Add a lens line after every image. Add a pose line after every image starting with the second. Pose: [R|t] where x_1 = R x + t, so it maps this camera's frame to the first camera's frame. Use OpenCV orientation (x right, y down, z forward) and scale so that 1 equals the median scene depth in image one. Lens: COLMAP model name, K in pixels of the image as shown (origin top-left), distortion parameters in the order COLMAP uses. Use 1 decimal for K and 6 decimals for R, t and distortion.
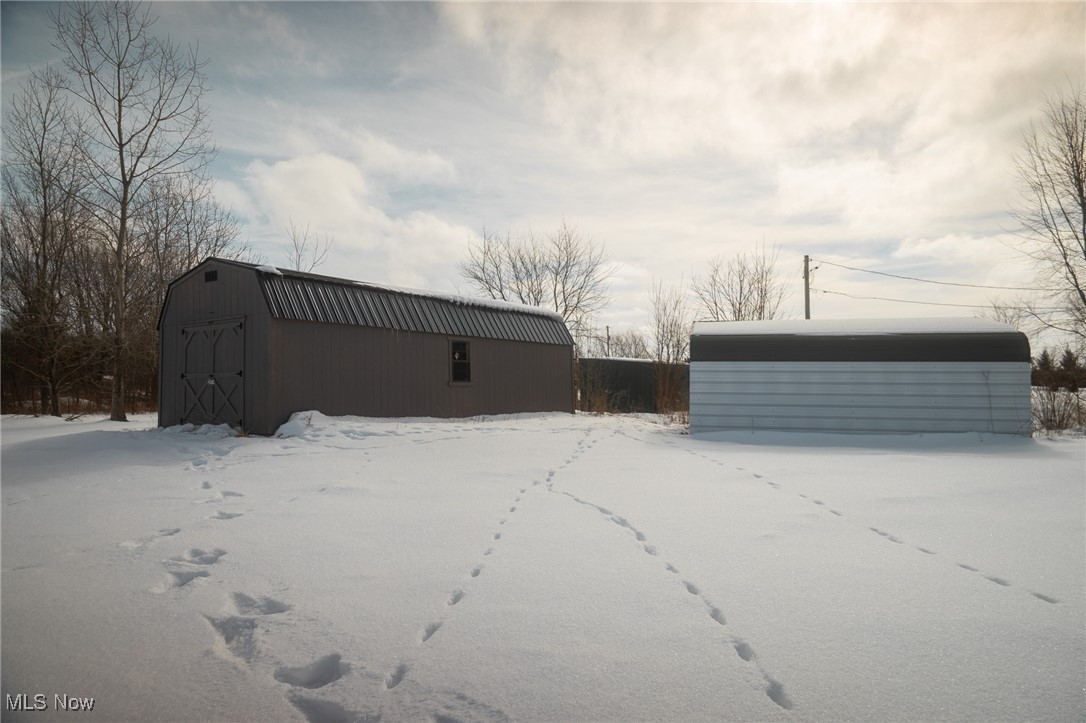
lens RADIAL K [[1490.6, 0, 543.0], [0, 1490.6, 362.3], [0, 0, 1]] dist [-0.001213, 0.000000]
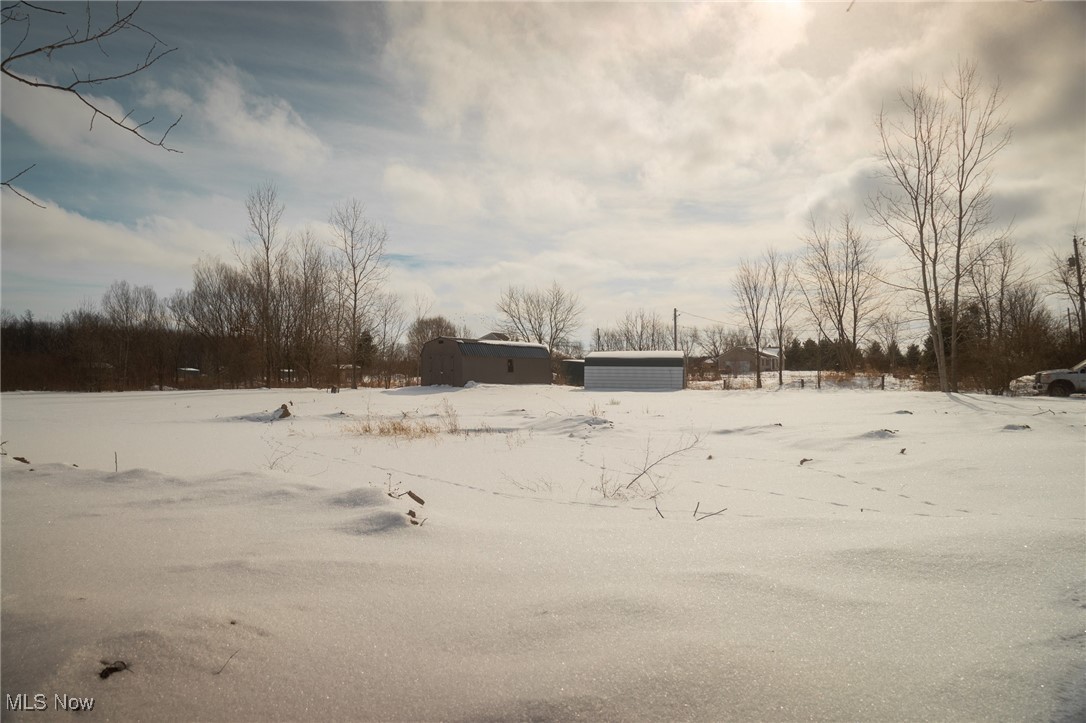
lens RADIAL K [[1490.6, 0, 543.0], [0, 1490.6, 362.6], [0, 0, 1]] dist [-0.001213, 0.000000]
pose [[0.999979, 0.001358, -0.006328, 0.024017], [-0.001310, 0.999970, 0.007631, -0.024879], [0.006338, -0.007623, 0.999951, -1.661263]]
